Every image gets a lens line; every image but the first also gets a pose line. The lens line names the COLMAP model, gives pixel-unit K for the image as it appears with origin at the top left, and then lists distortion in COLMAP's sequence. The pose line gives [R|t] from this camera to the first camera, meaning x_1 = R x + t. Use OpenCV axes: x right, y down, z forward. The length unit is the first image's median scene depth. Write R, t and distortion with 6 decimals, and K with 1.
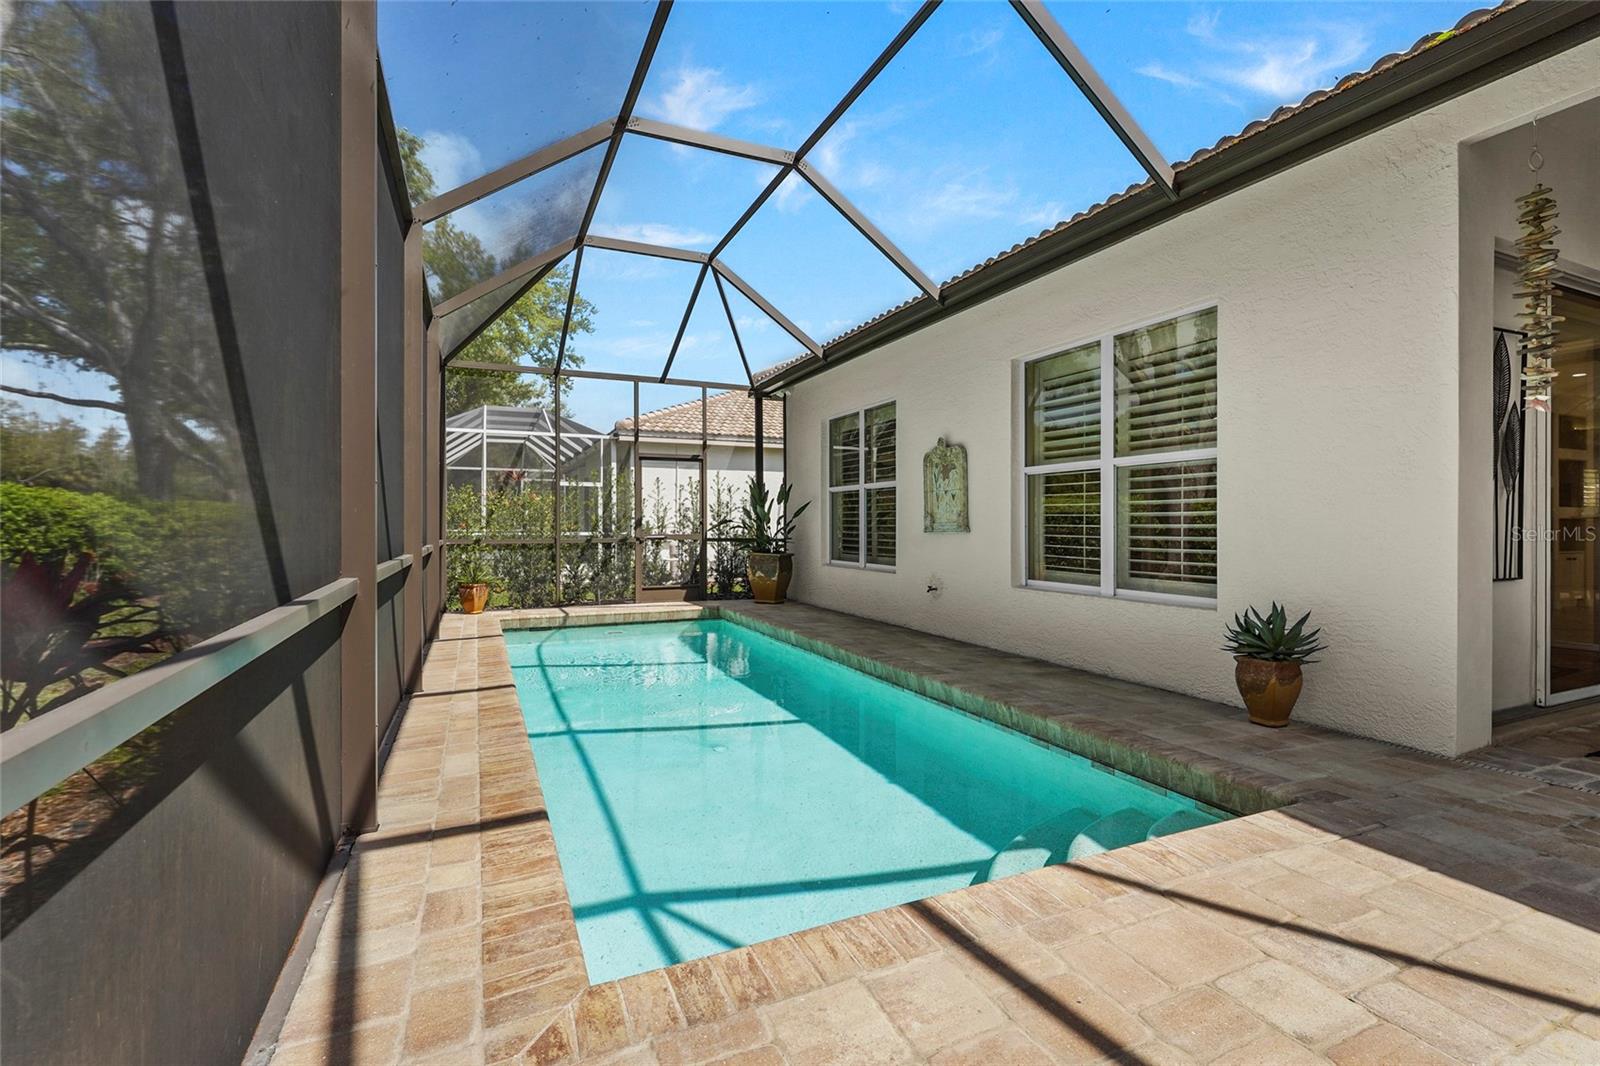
lens RADIAL K [[723.2, 0, 800.0], [0, 723.2, 533.0], [0, 0, 1]] dist [-0.002741, 0.000077]
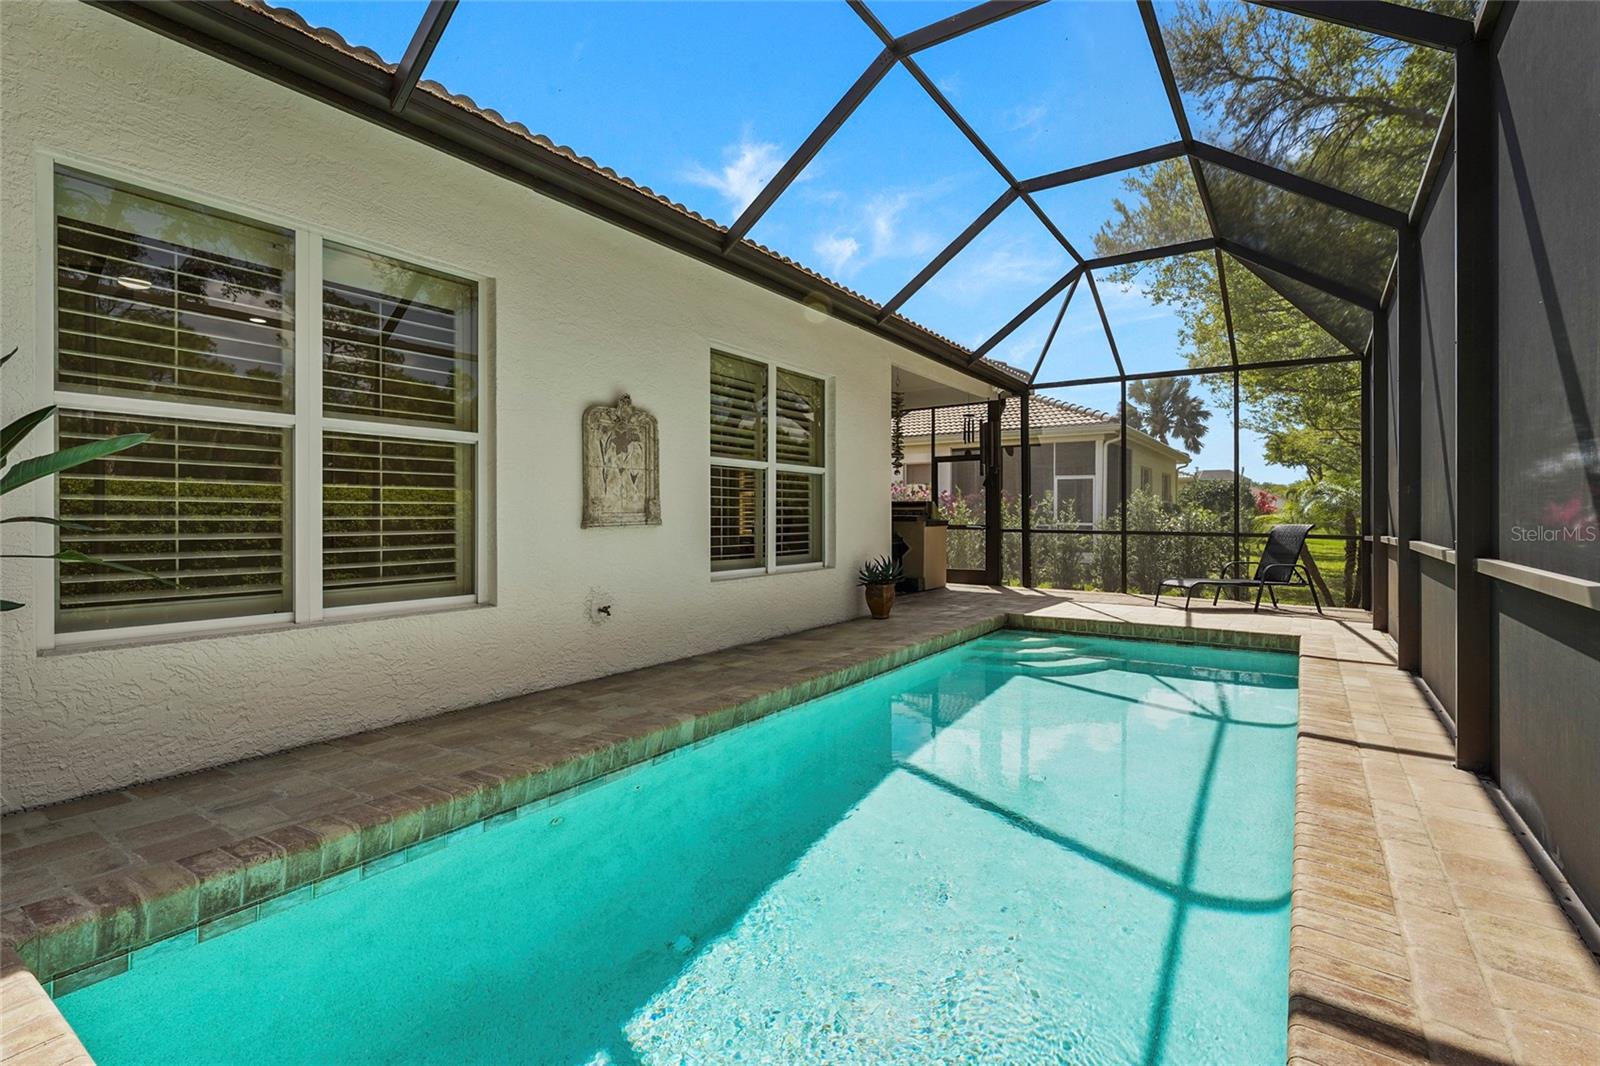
lens RADIAL K [[723.2, 0, 800.0], [0, 723.2, 533.0], [0, 0, 1]] dist [-0.002741, 0.000077]
pose [[-0.516453, -0.014181, 0.856198, -0.533882], [0.015402, 0.999547, 0.025846, -0.010602], [-0.856177, 0.026535, -0.516001, 1.289798]]
